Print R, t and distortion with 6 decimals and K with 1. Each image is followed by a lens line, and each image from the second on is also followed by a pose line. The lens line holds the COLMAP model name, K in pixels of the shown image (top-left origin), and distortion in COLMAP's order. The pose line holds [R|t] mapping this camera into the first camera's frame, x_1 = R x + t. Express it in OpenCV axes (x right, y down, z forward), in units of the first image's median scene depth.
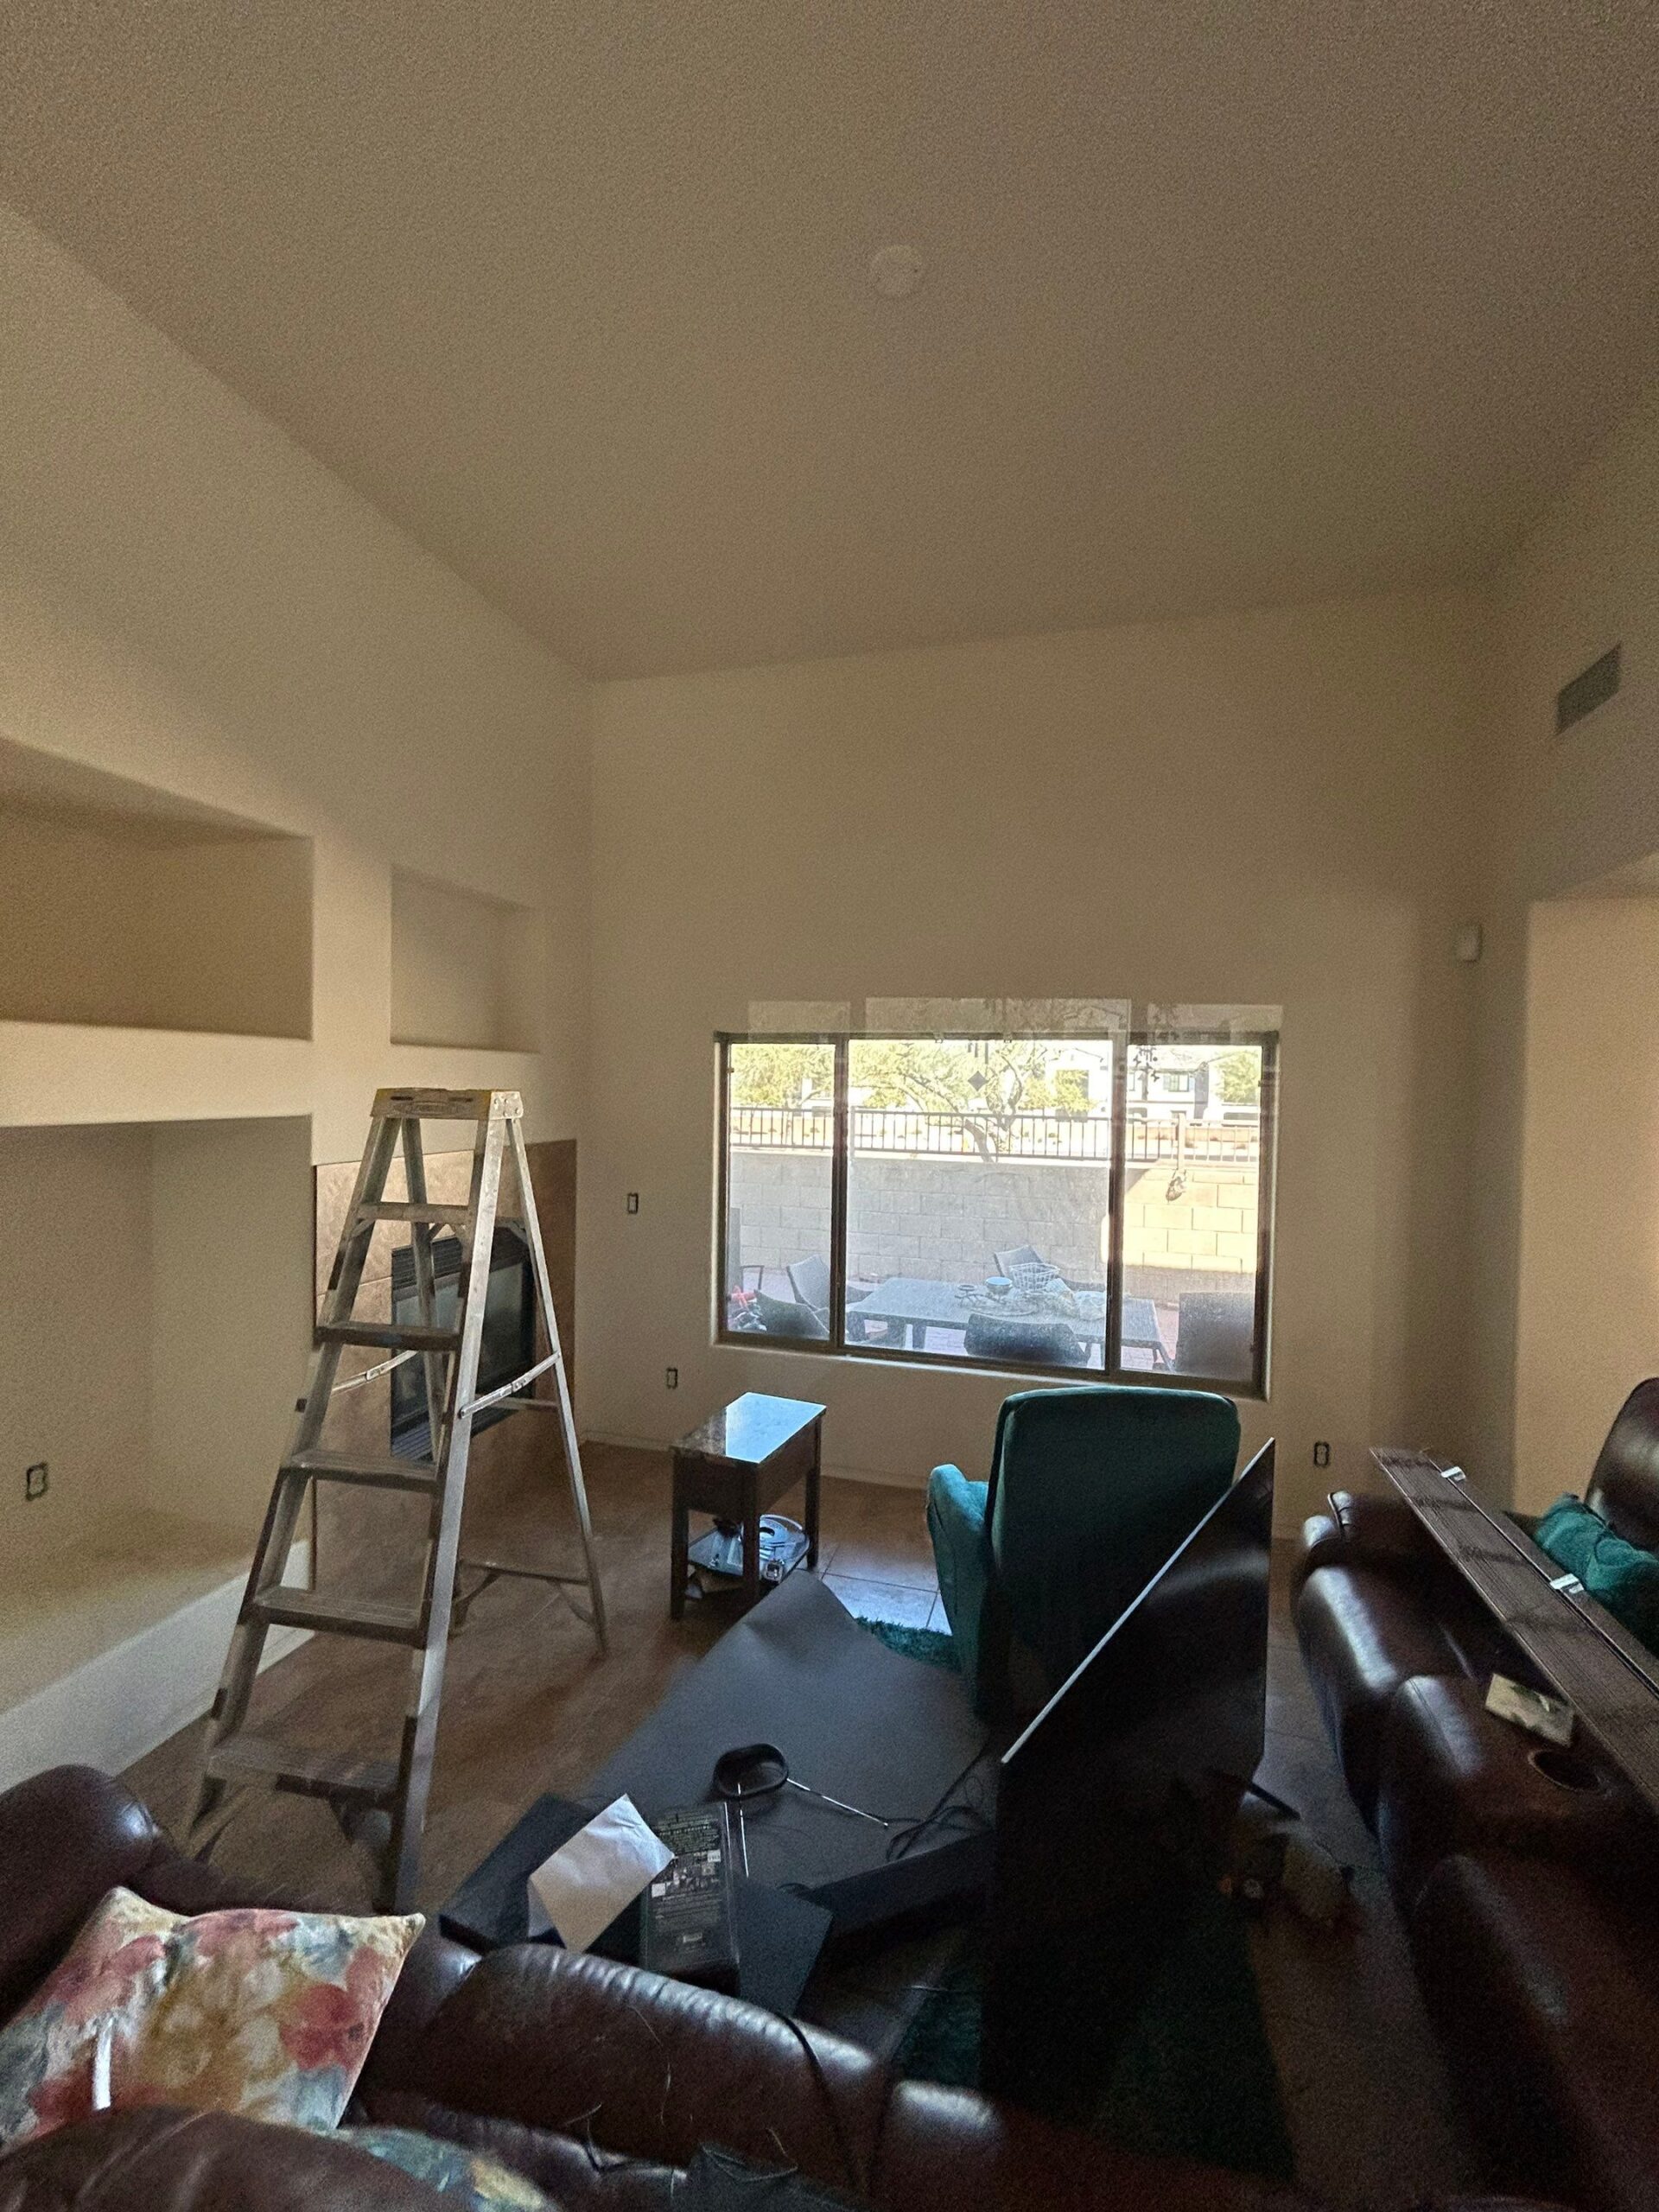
lens RADIAL K [[893.7, 0, 830.0], [0, 893.7, 1100.3], [0, 0, 1]] dist [0.001603, -0.000012]
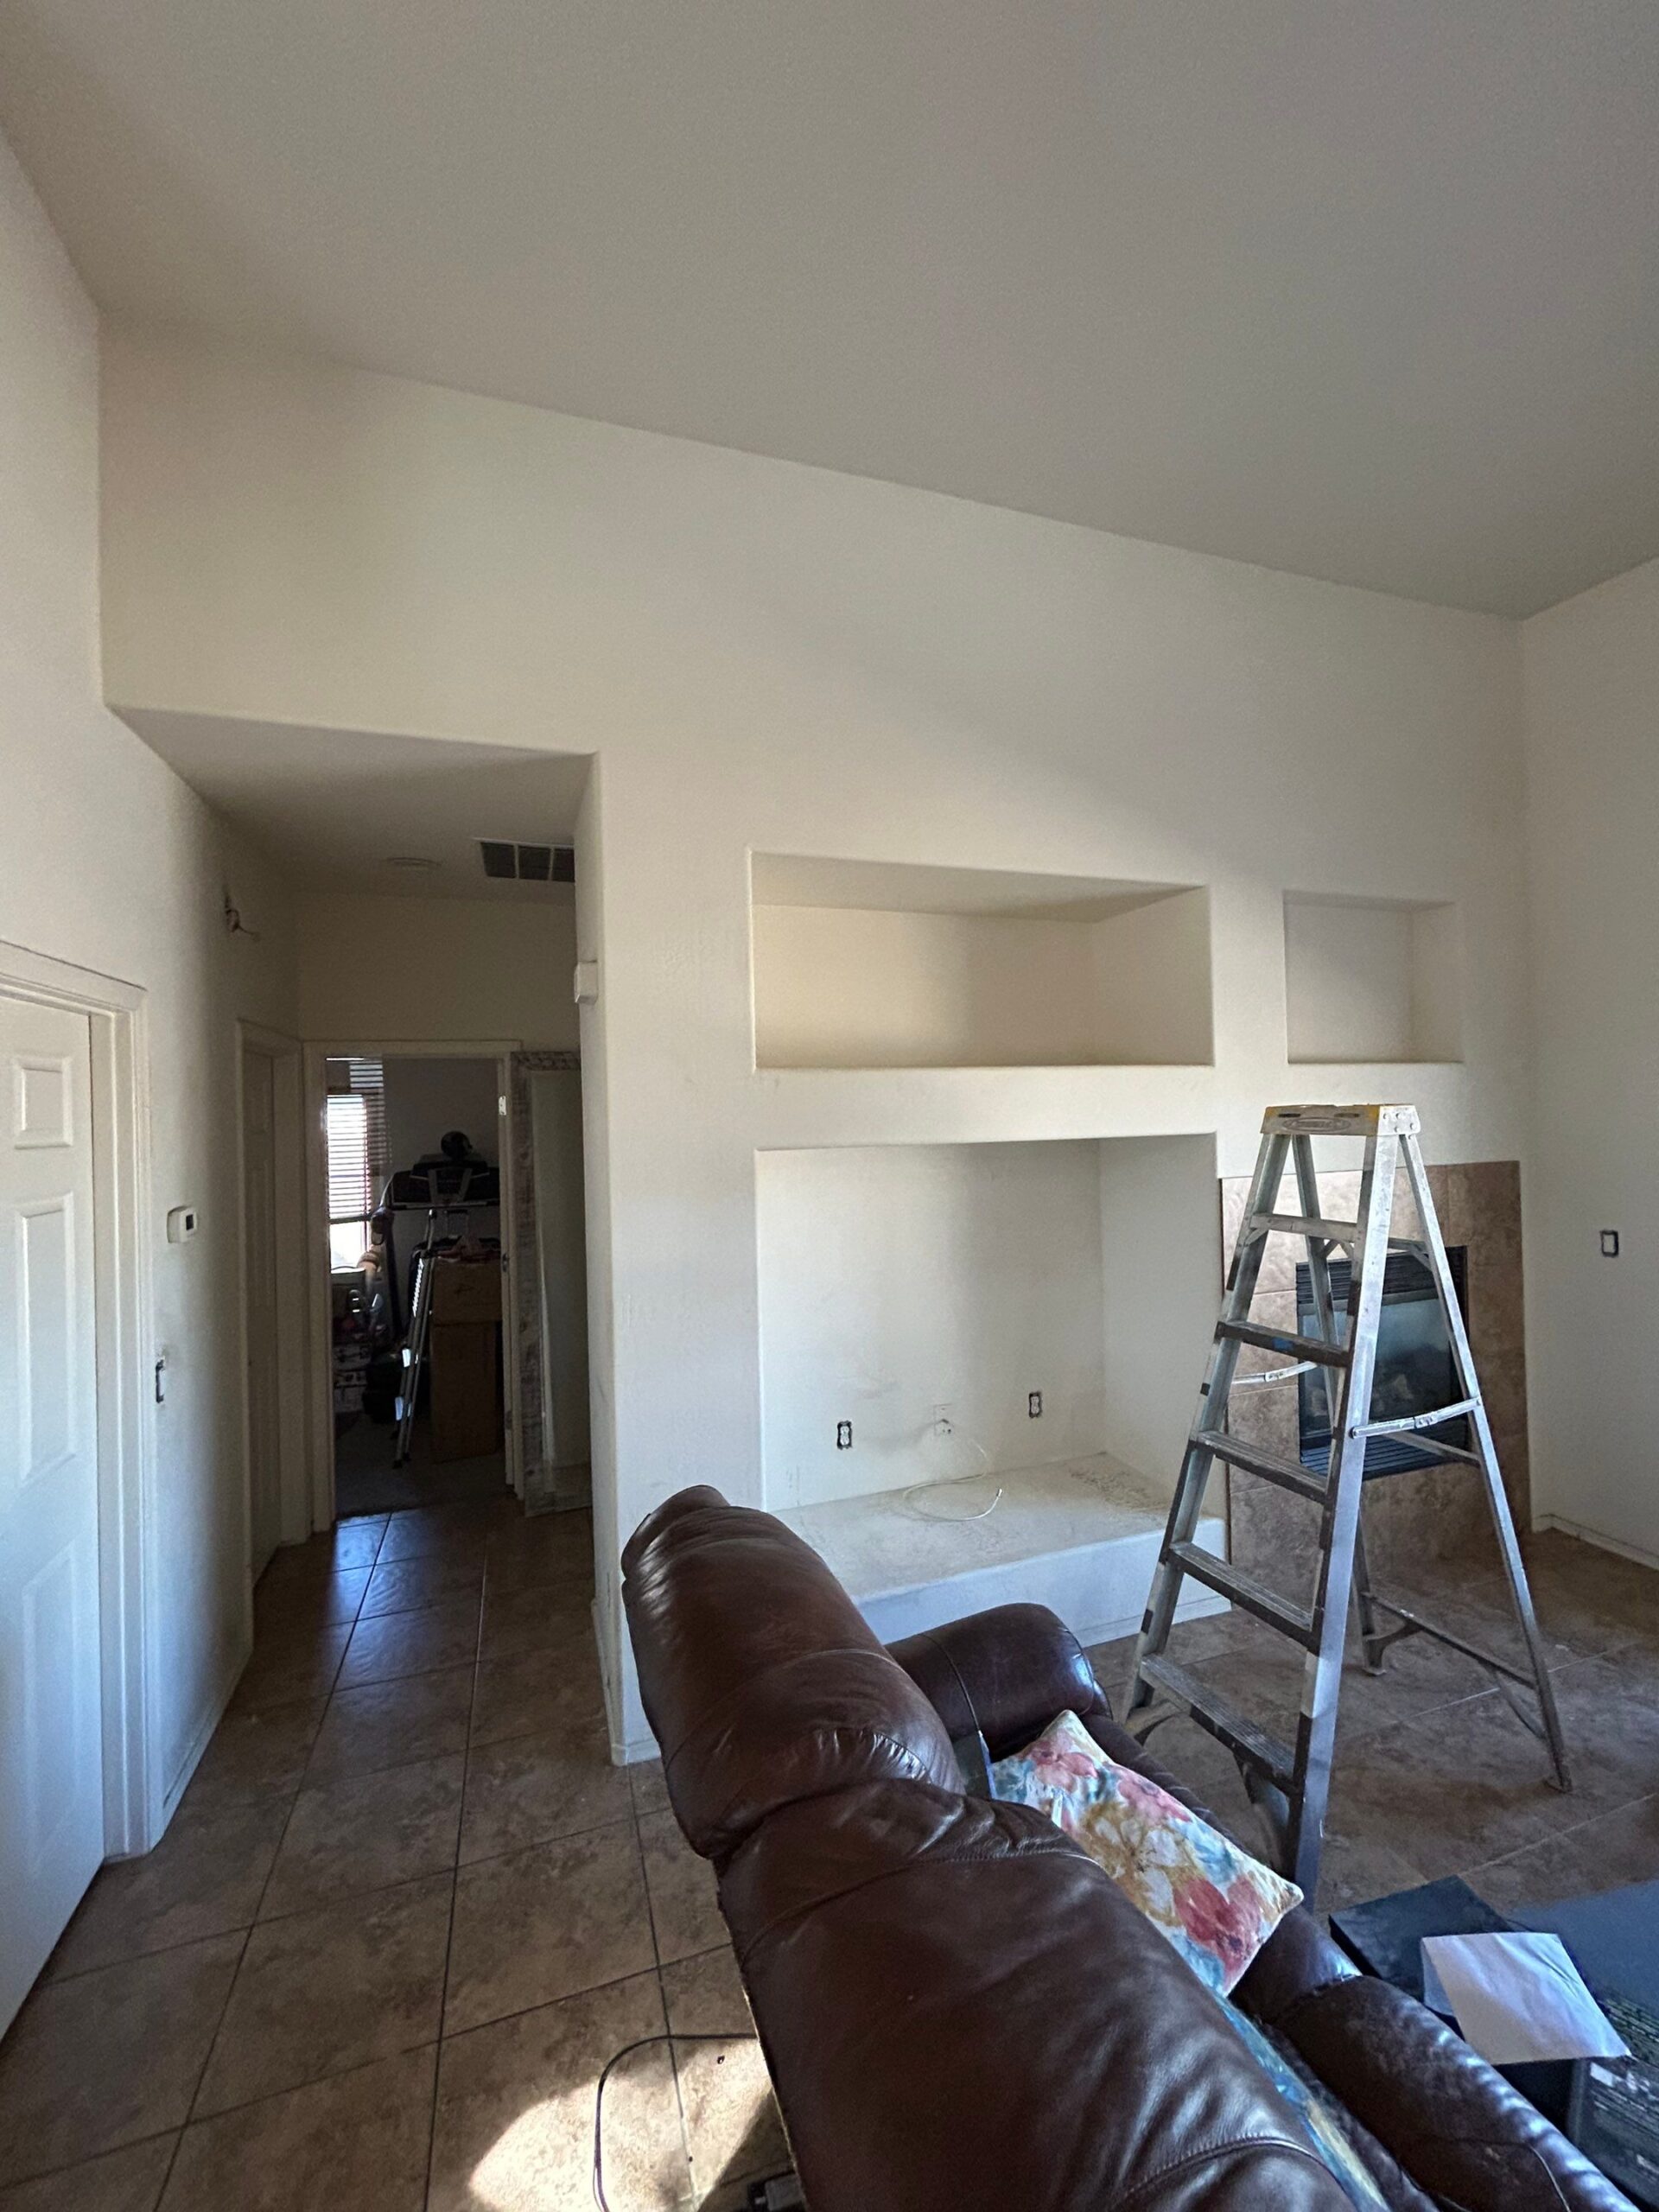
lens RADIAL K [[893.7, 0, 830.0], [0, 893.7, 1100.3], [0, 0, 1]] dist [0.001603, -0.000012]
pose [[0.571490, -0.034493, -0.819884, 0.069636], [0.015126, 0.999389, -0.031502, 0.005230], [0.820469, 0.005601, 0.571663, -0.033185]]
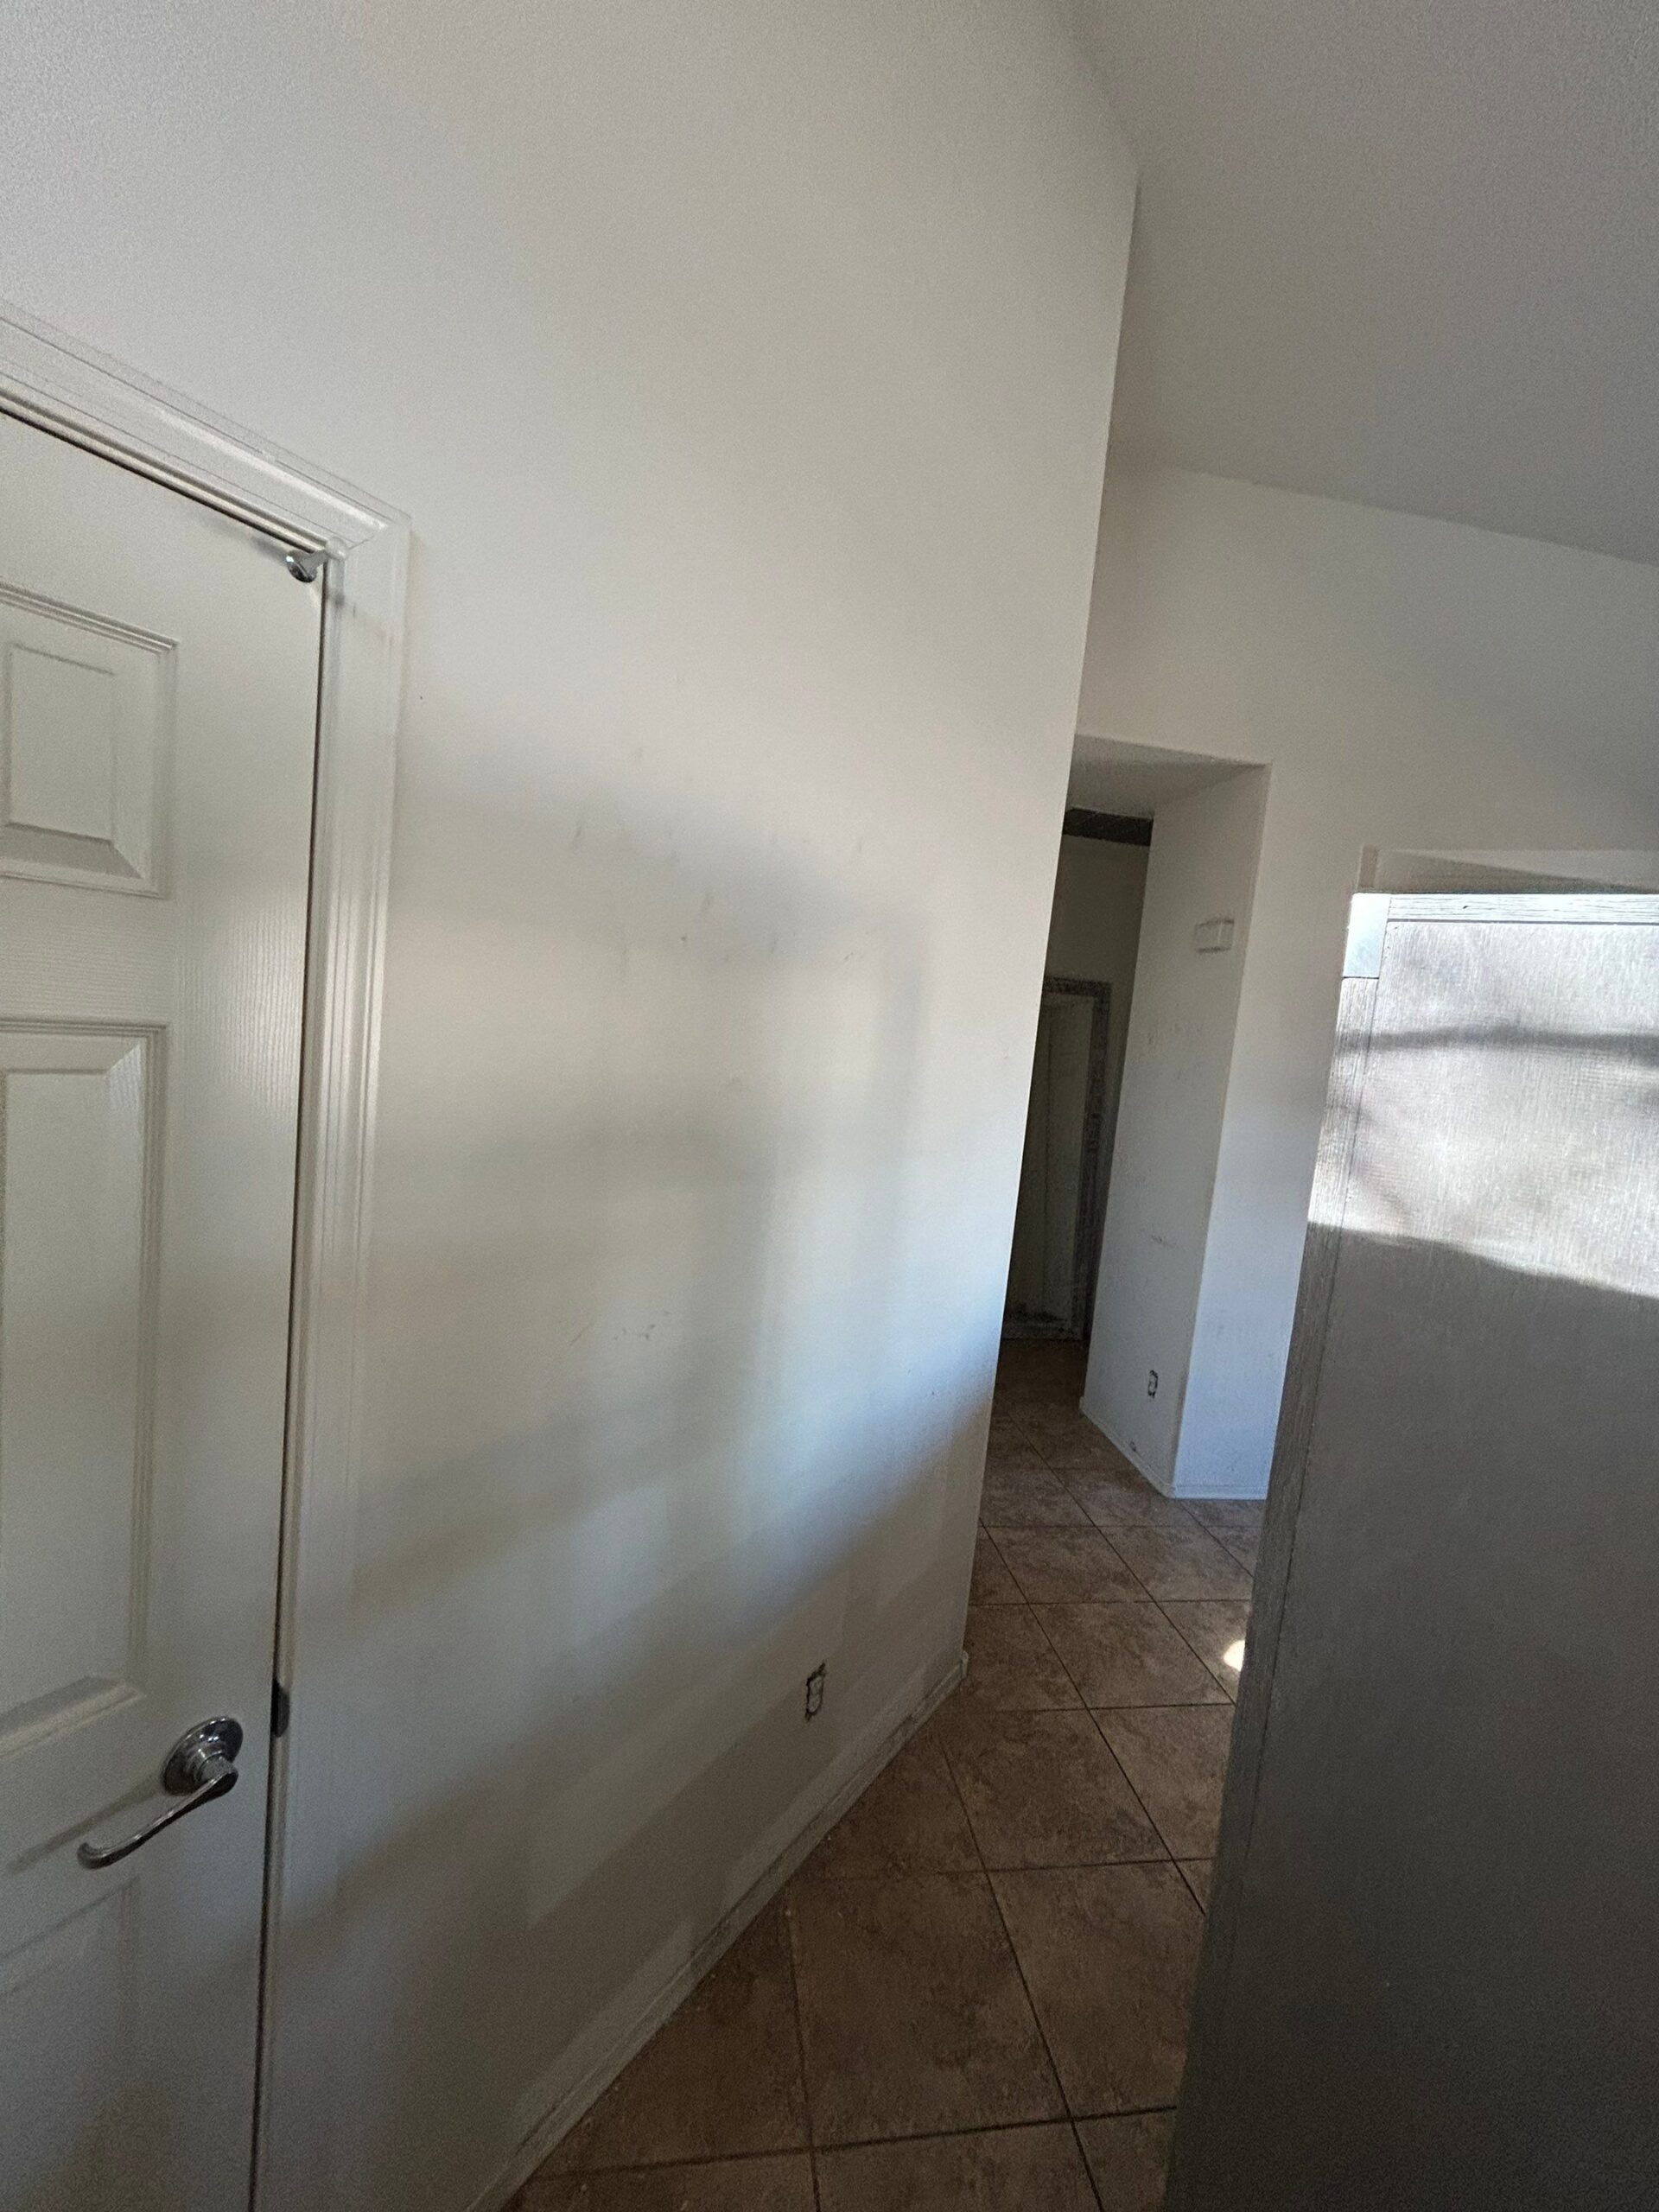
lens RADIAL K [[893.7, 0, 830.0], [0, 893.7, 1100.3], [0, 0, 1]] dist [0.001603, -0.000012]
pose [[0.415017, 0.109368, -0.903216, 0.079876], [-0.110870, 0.991429, 0.069106, 0.051127], [0.903033, 0.071460, 0.423586, -0.808304]]
